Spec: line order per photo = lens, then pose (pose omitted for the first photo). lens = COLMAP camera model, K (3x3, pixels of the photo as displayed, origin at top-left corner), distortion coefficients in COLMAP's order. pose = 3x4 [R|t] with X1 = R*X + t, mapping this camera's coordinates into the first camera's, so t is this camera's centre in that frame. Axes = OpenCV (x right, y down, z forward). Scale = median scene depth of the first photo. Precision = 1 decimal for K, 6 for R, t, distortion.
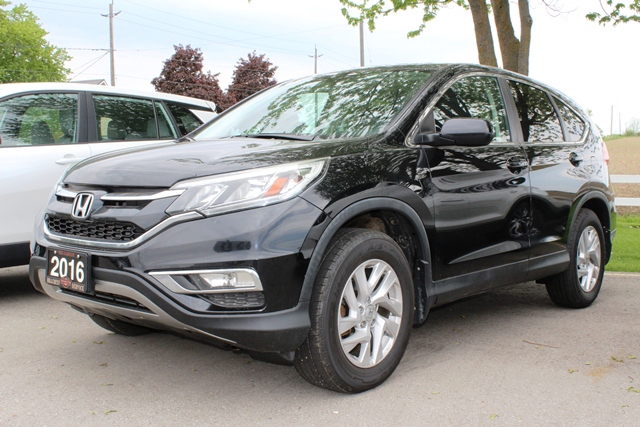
lens RADIAL K [[756.5, 0, 320.0], [0, 756.5, 213.5], [0, 0, 1]] dist [-0.085854, -0.009413]
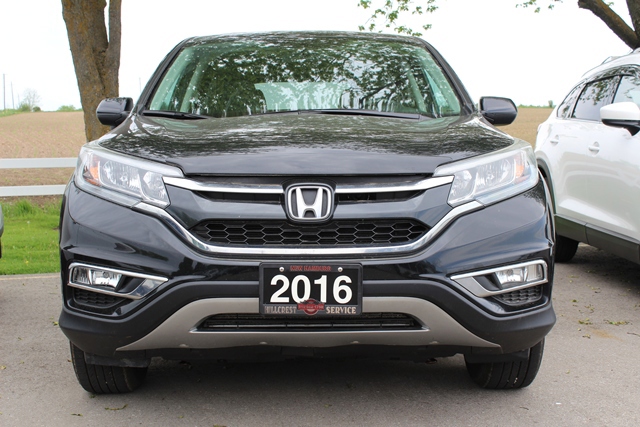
lens RADIAL K [[938.2, 0, 320.0], [0, 938.2, 213.5], [0, 0, 1]] dist [0.015542, 0.034977]
pose [[0.710981, -0.054243, 0.701116, -1.014039], [0.050413, 0.998387, 0.026120, -0.024759], [-0.701402, 0.016775, 0.712568, 0.349761]]
